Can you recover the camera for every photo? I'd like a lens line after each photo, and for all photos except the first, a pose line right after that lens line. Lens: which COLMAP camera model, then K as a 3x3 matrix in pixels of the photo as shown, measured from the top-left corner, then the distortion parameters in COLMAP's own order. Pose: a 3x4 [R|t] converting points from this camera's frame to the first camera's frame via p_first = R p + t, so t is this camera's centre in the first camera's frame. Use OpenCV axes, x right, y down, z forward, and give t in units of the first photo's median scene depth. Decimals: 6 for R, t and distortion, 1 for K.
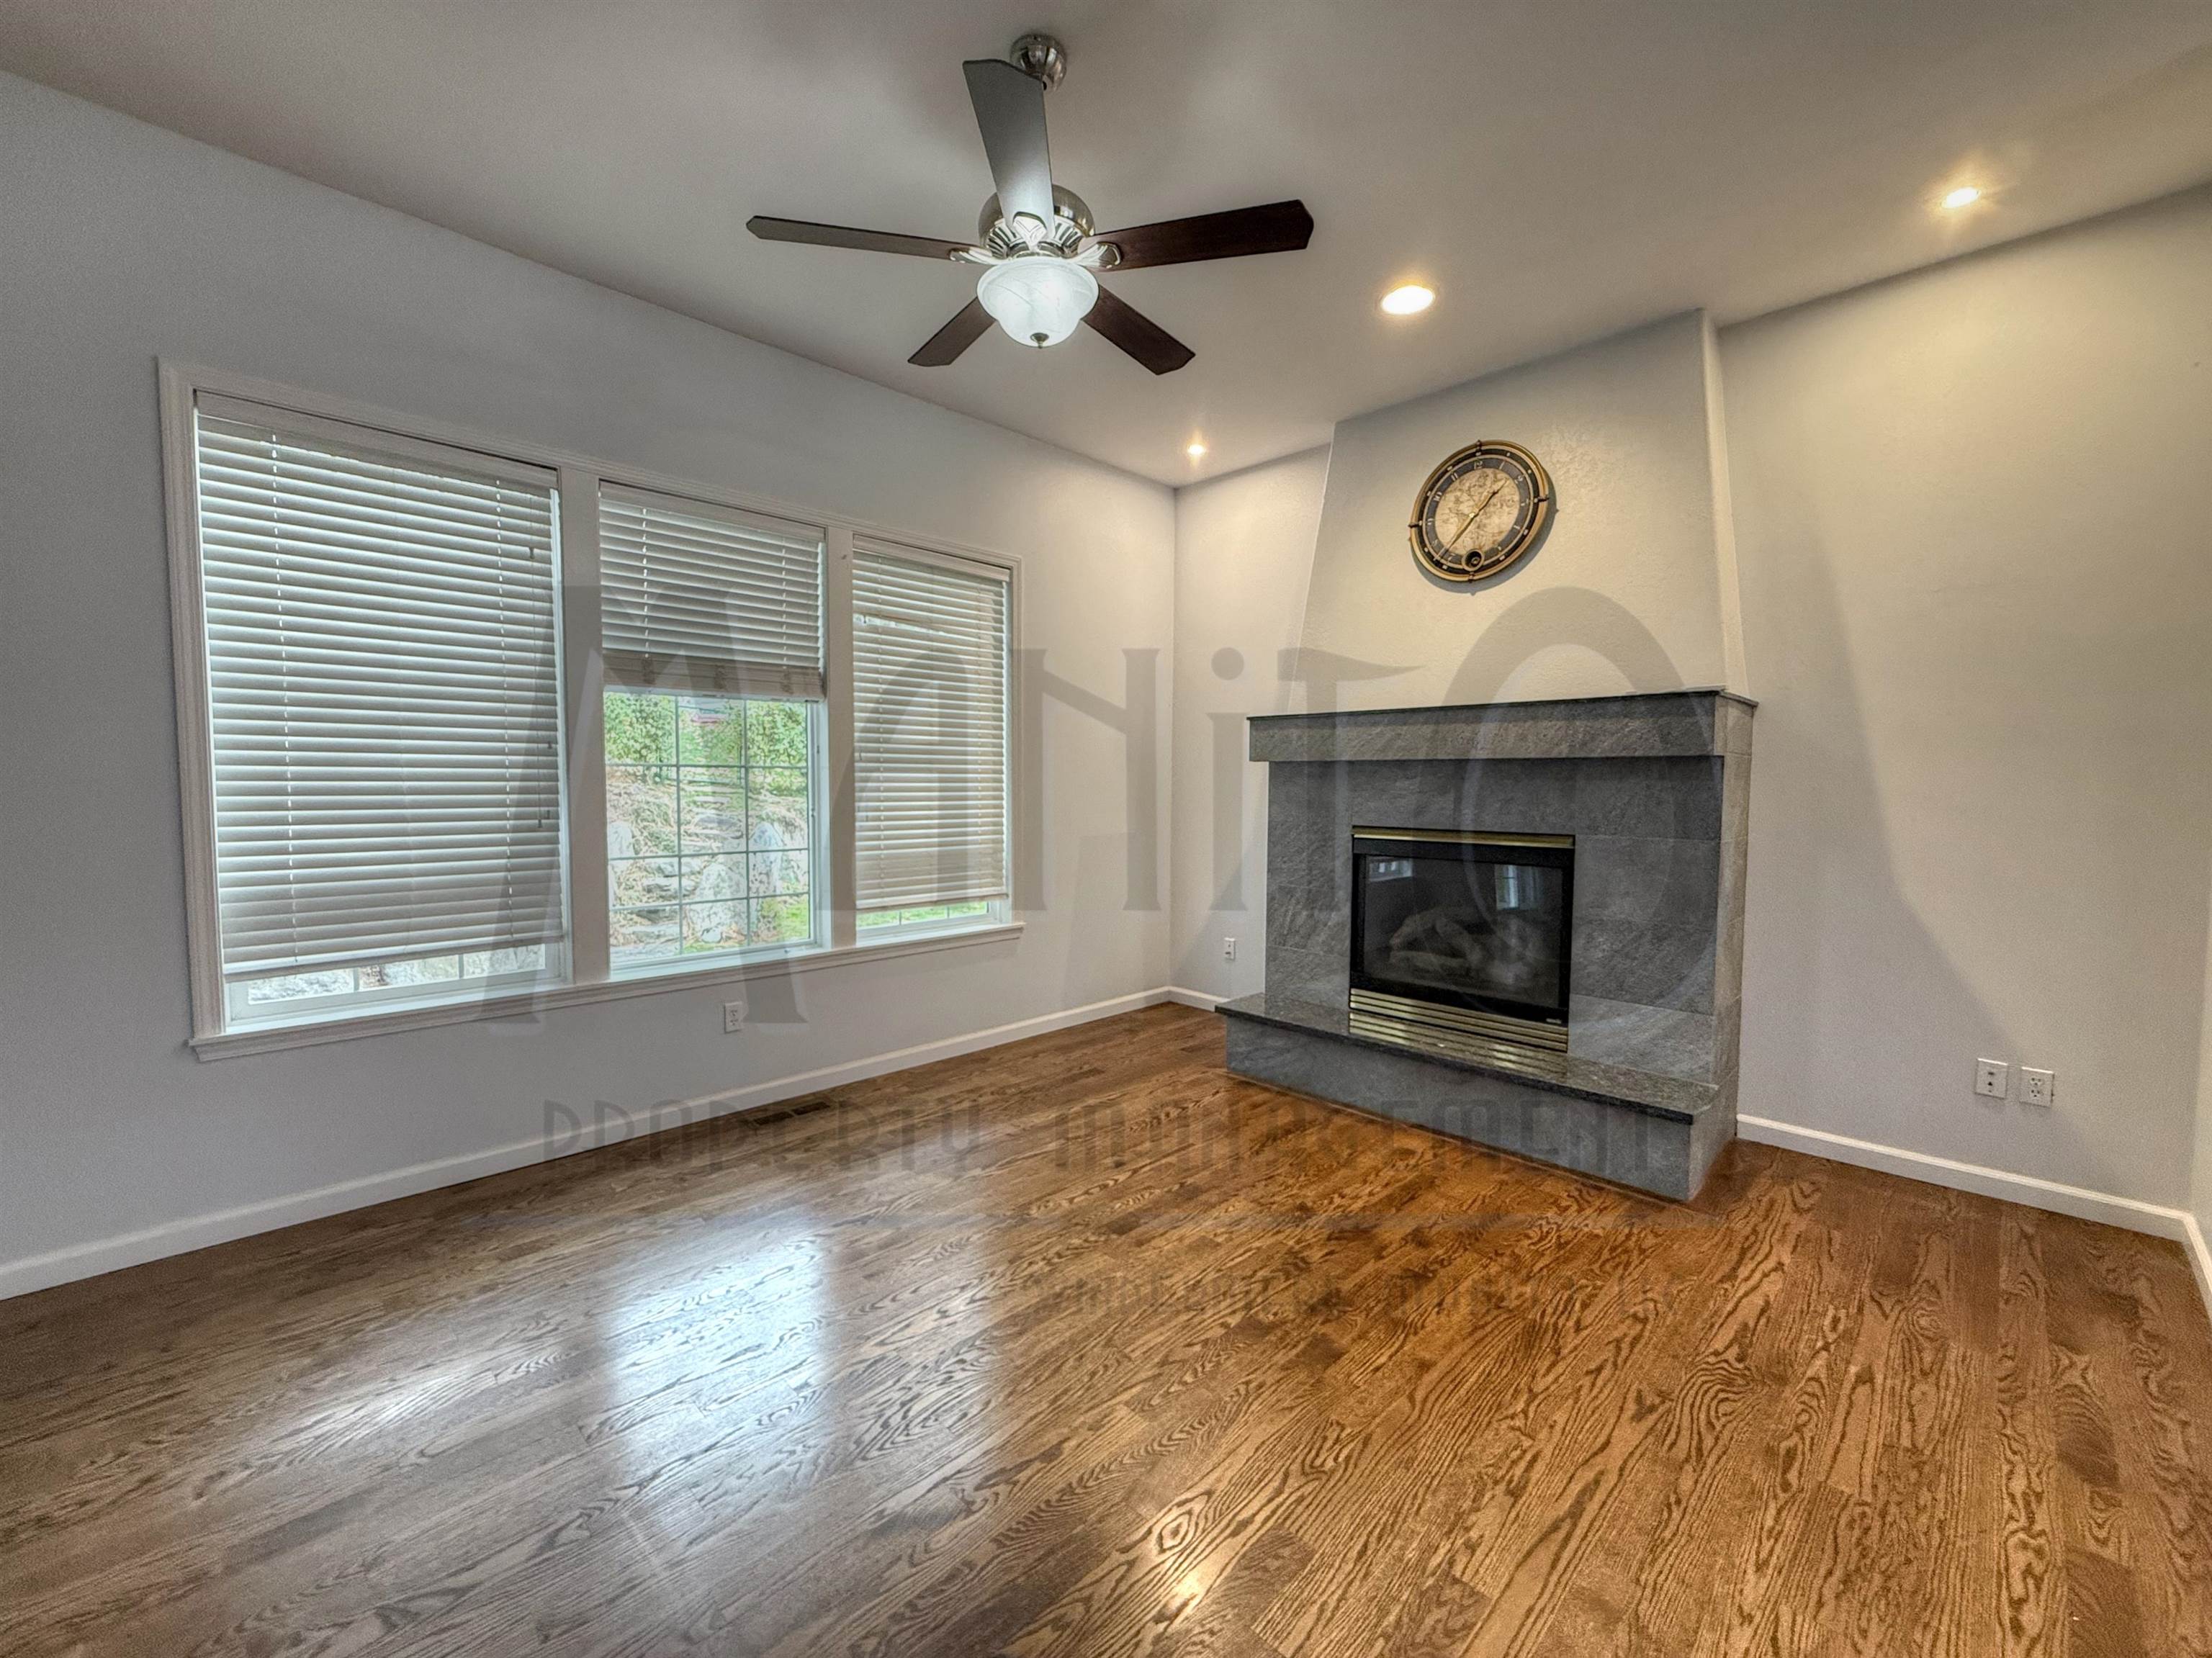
lens RADIAL K [[889.7, 0, 1106.0], [0, 889.7, 829.0], [0, 0, 1]] dist [-0.000140, 0.000094]
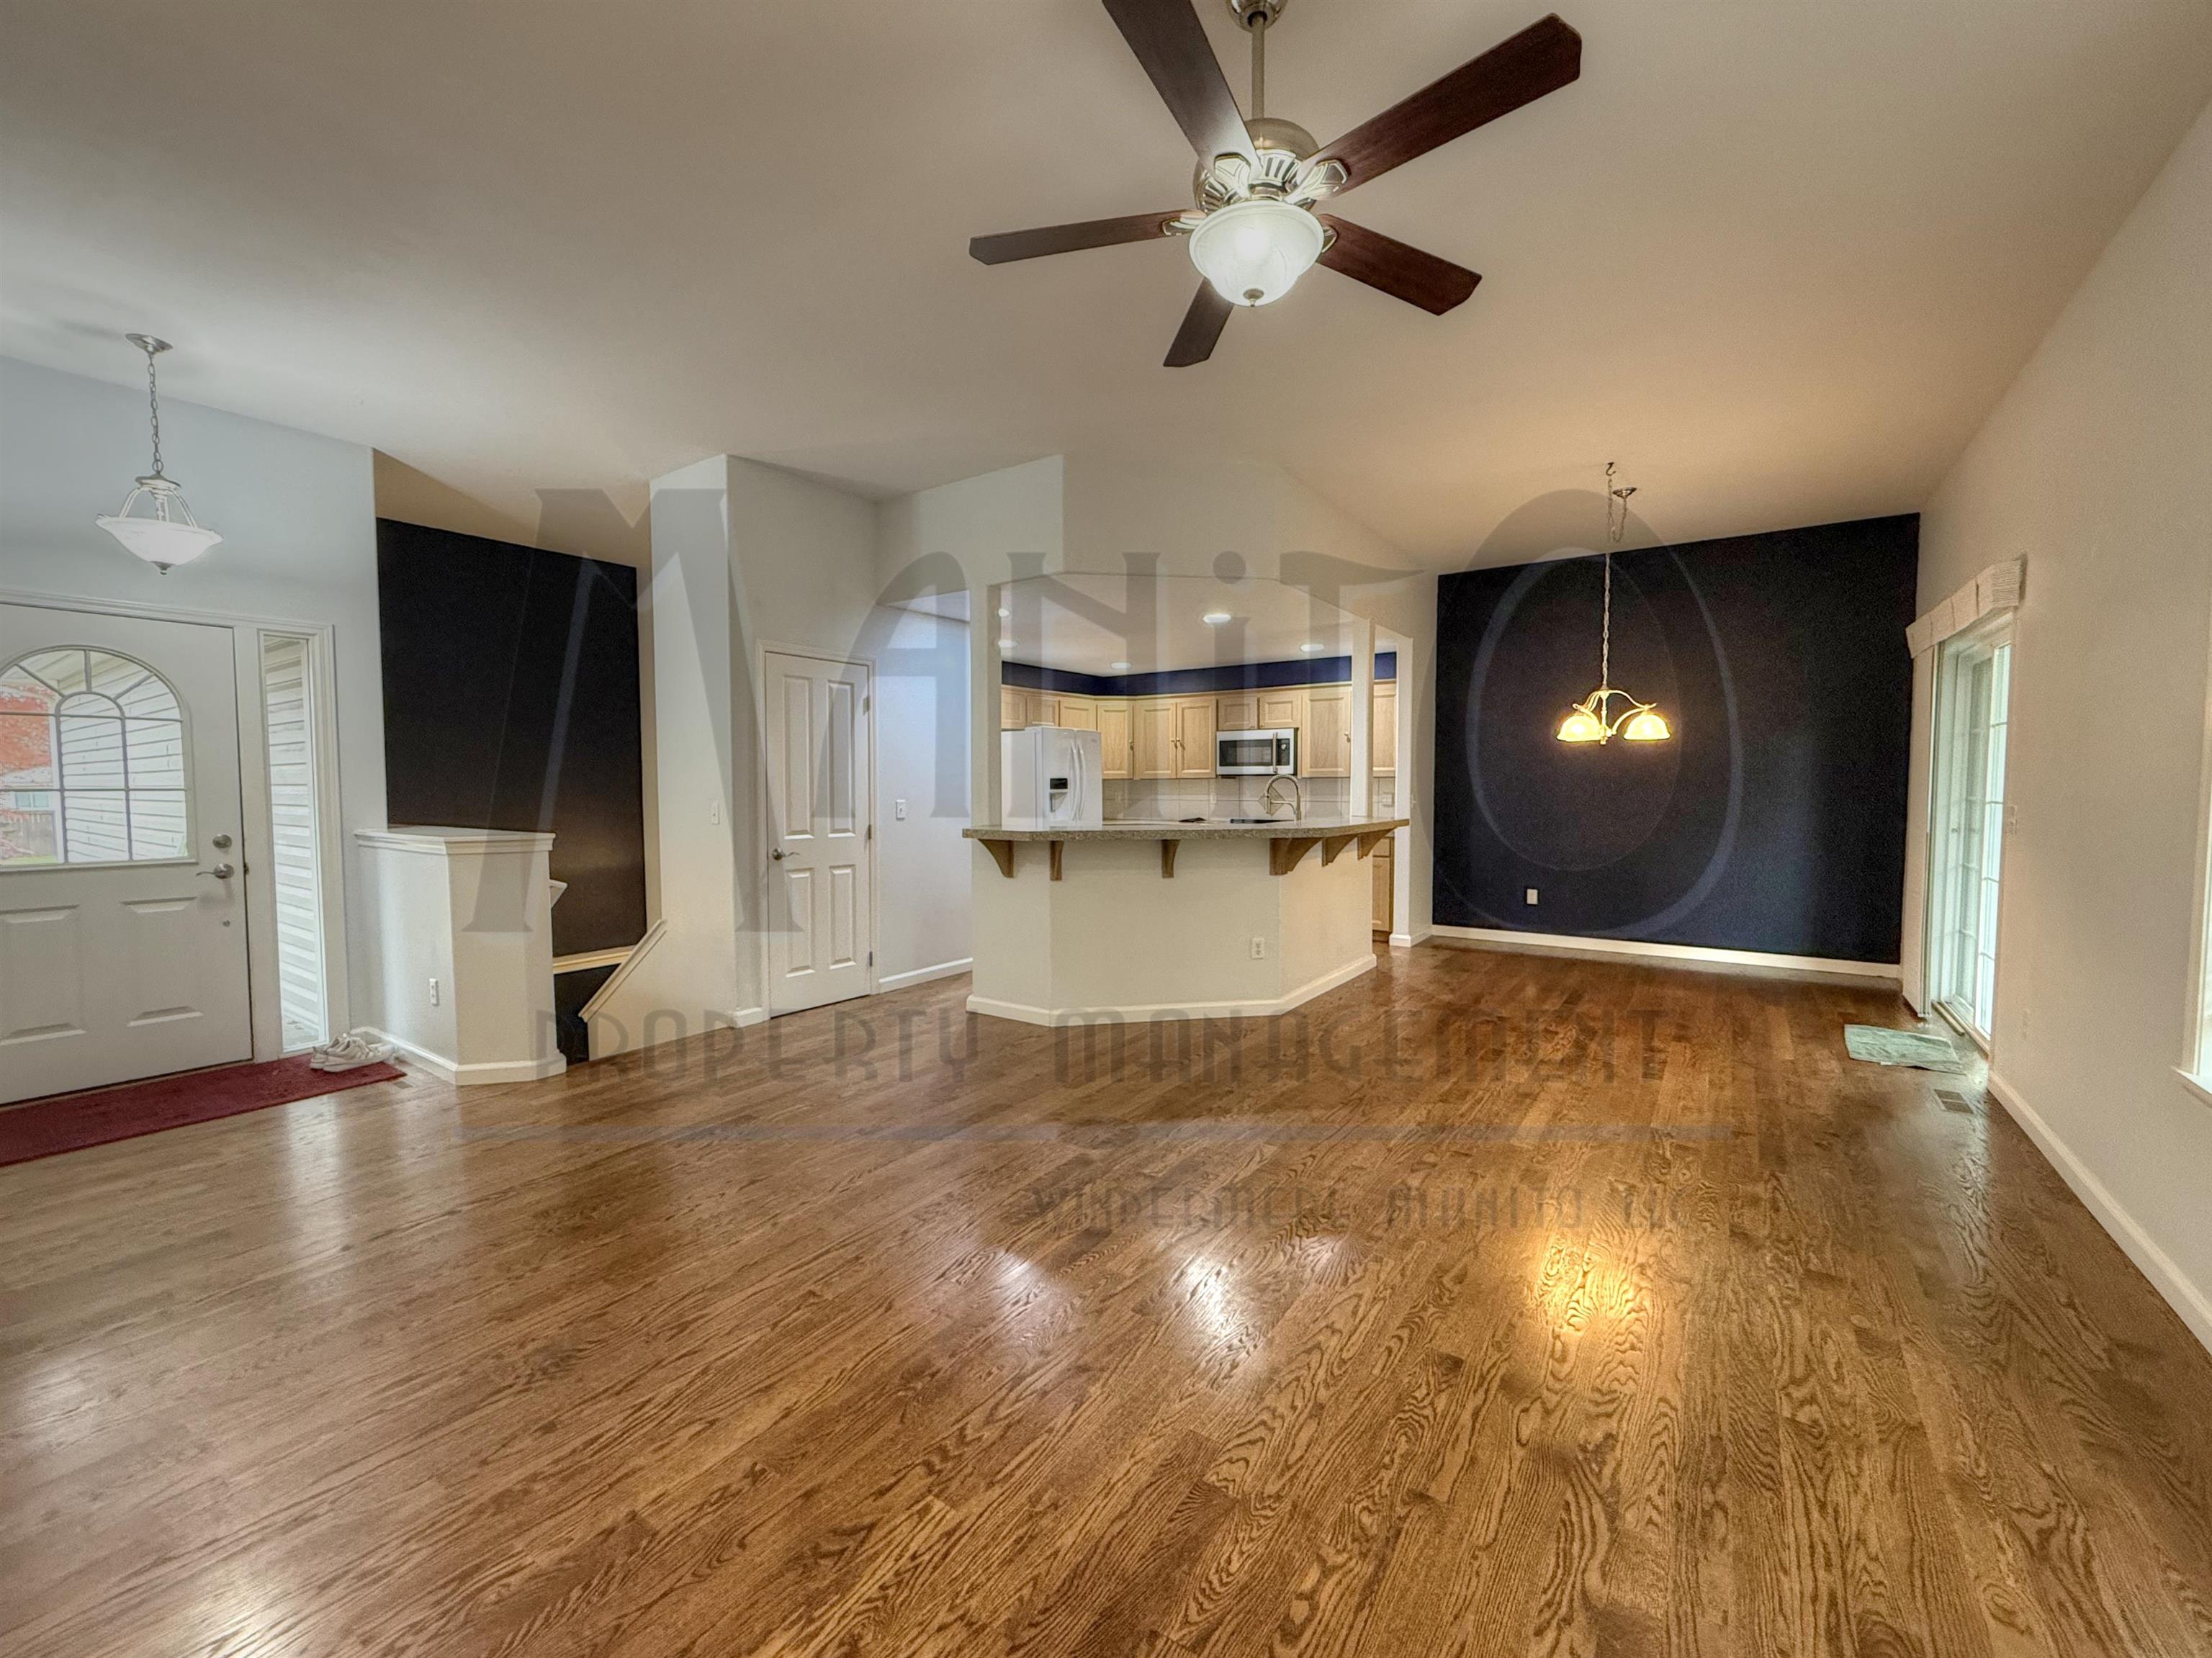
lens RADIAL K [[902.5, 0, 1089.2], [0, 902.5, 831.8], [0, 0, 1]] dist [0.000075, -0.000109]
pose [[-0.986430, 0.007435, -0.164011, 0.161704], [-0.010627, 0.993987, 0.108980, -0.068395], [0.163836, 0.109245, -0.980420, 1.269227]]
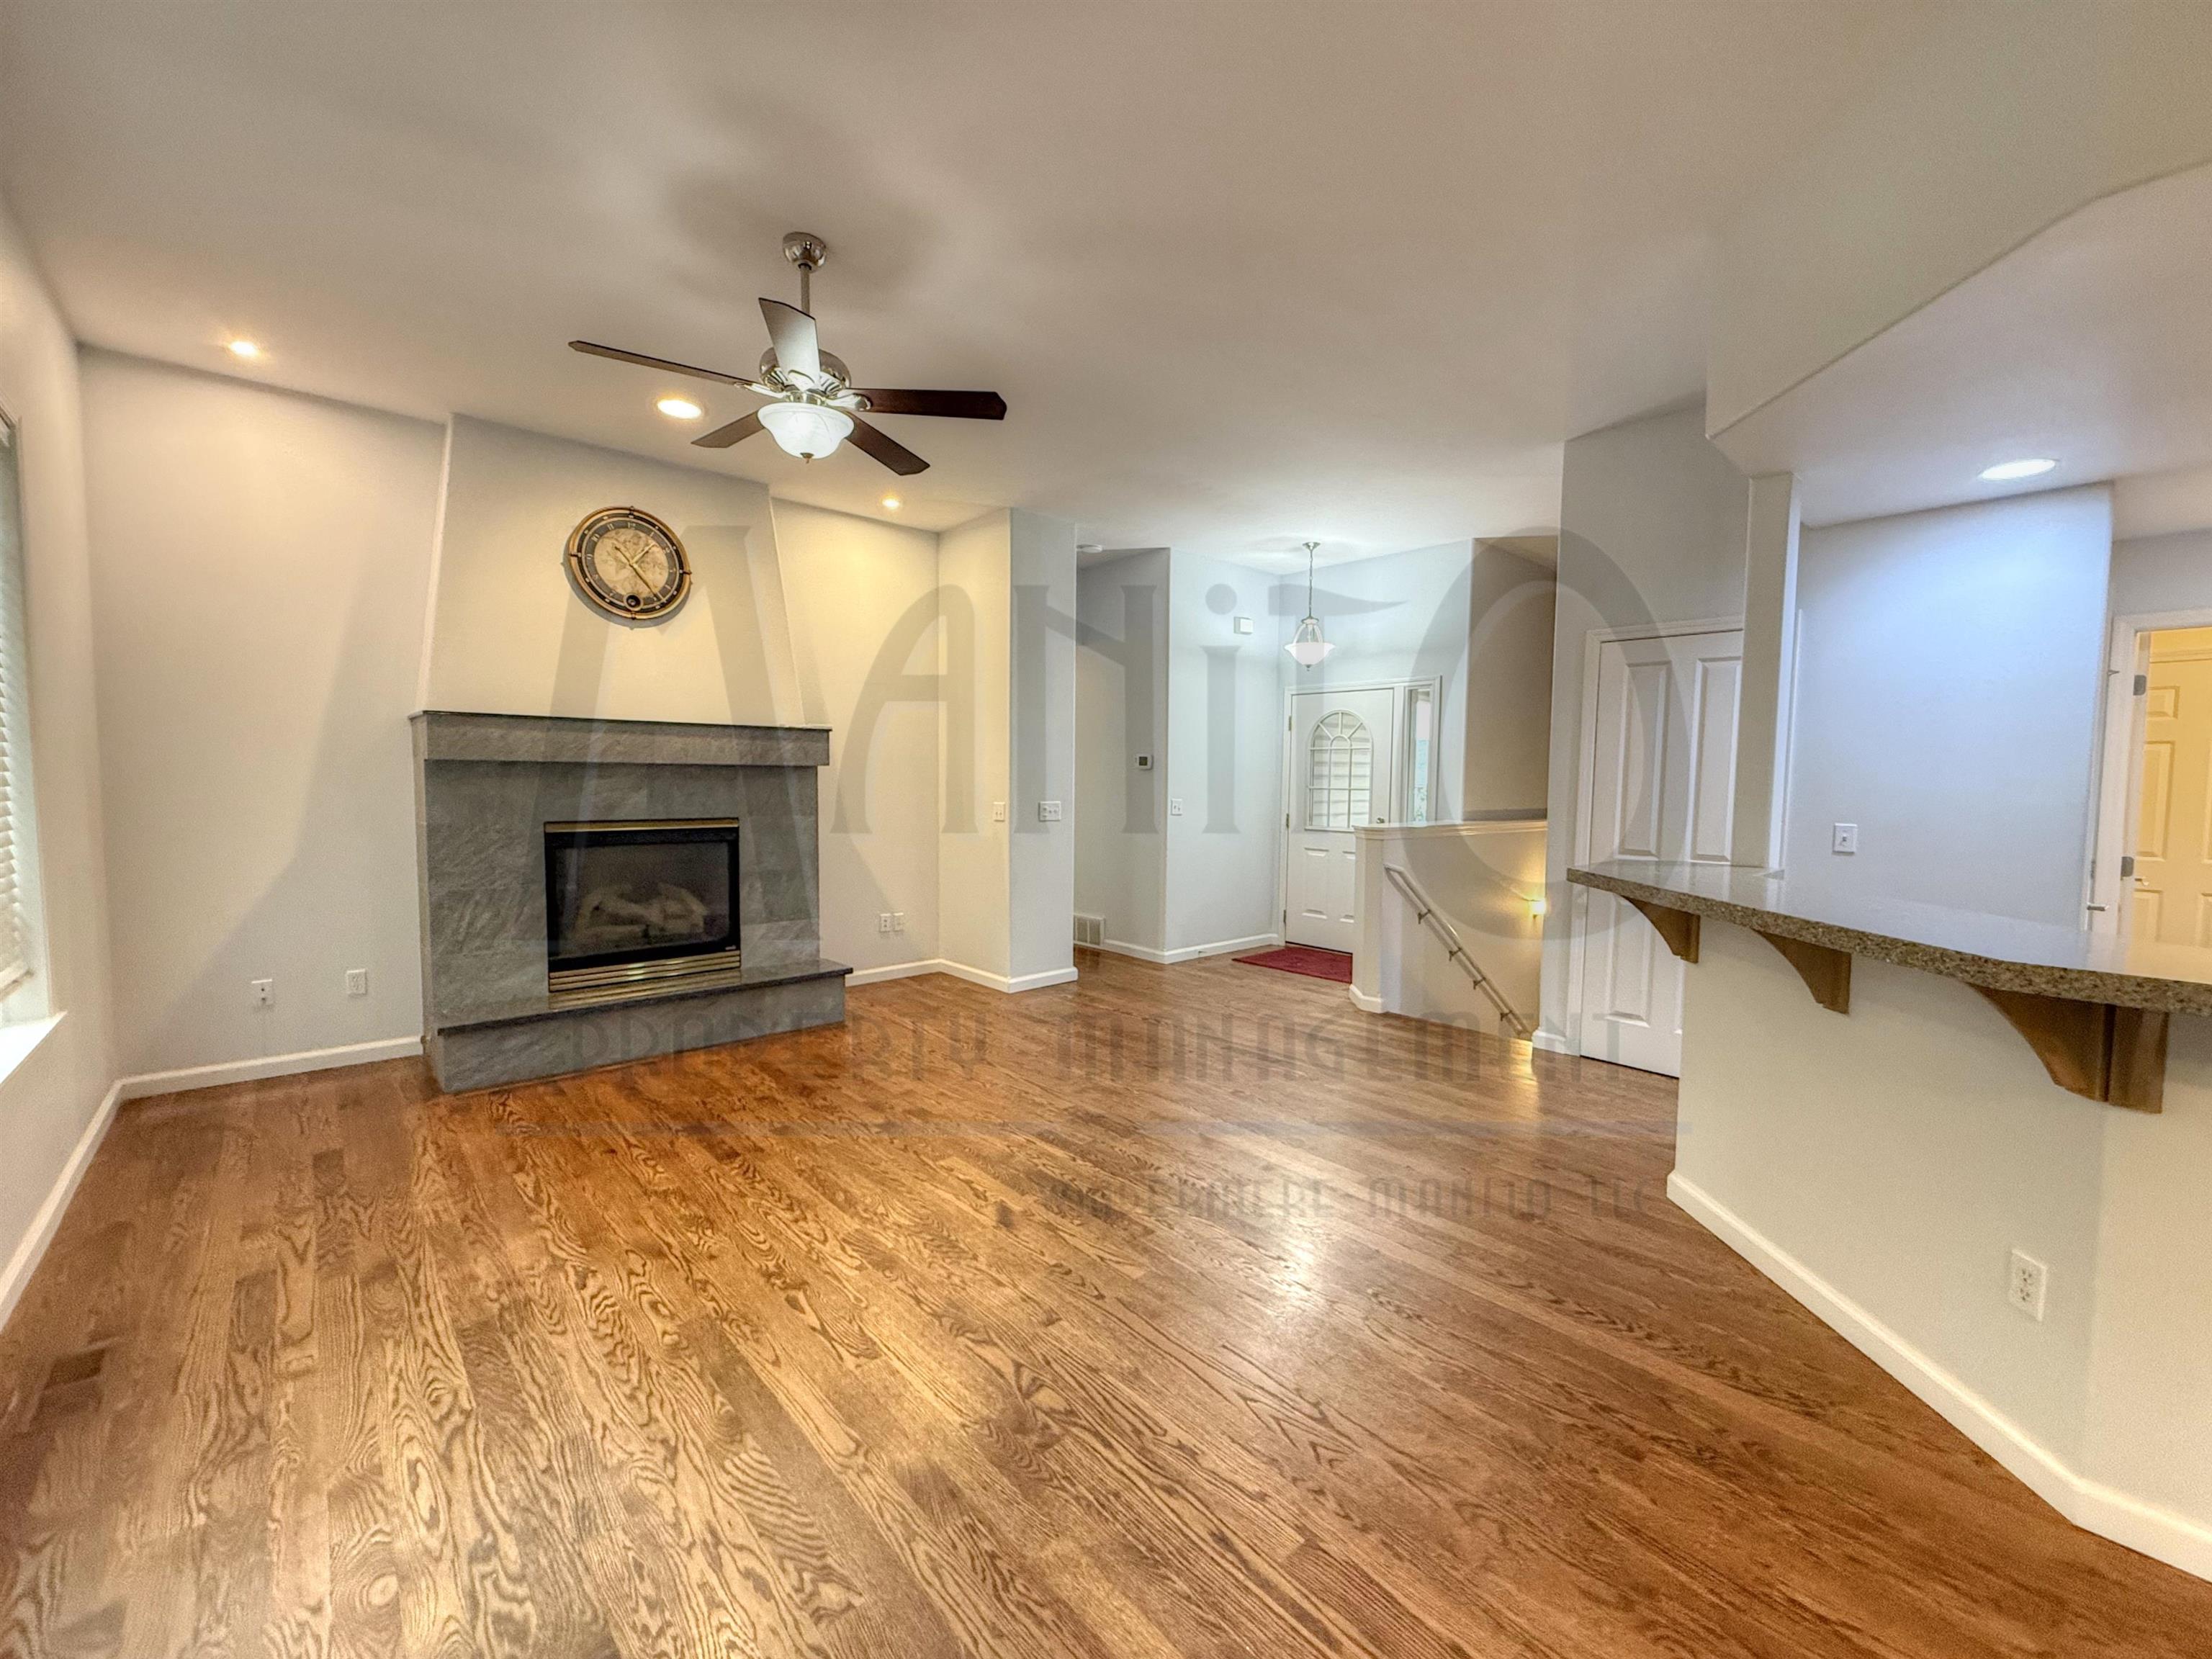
lens RADIAL K [[889.8, 0, 1106.0], [0, 889.8, 829.5], [0, 0, 1]] dist [-0.000140, 0.000094]
pose [[0.051468, -0.062830, 0.996696, -0.927799], [0.045374, 0.997136, 0.060514, -0.035345], [-0.997643, 0.042109, 0.054171, 0.330361]]
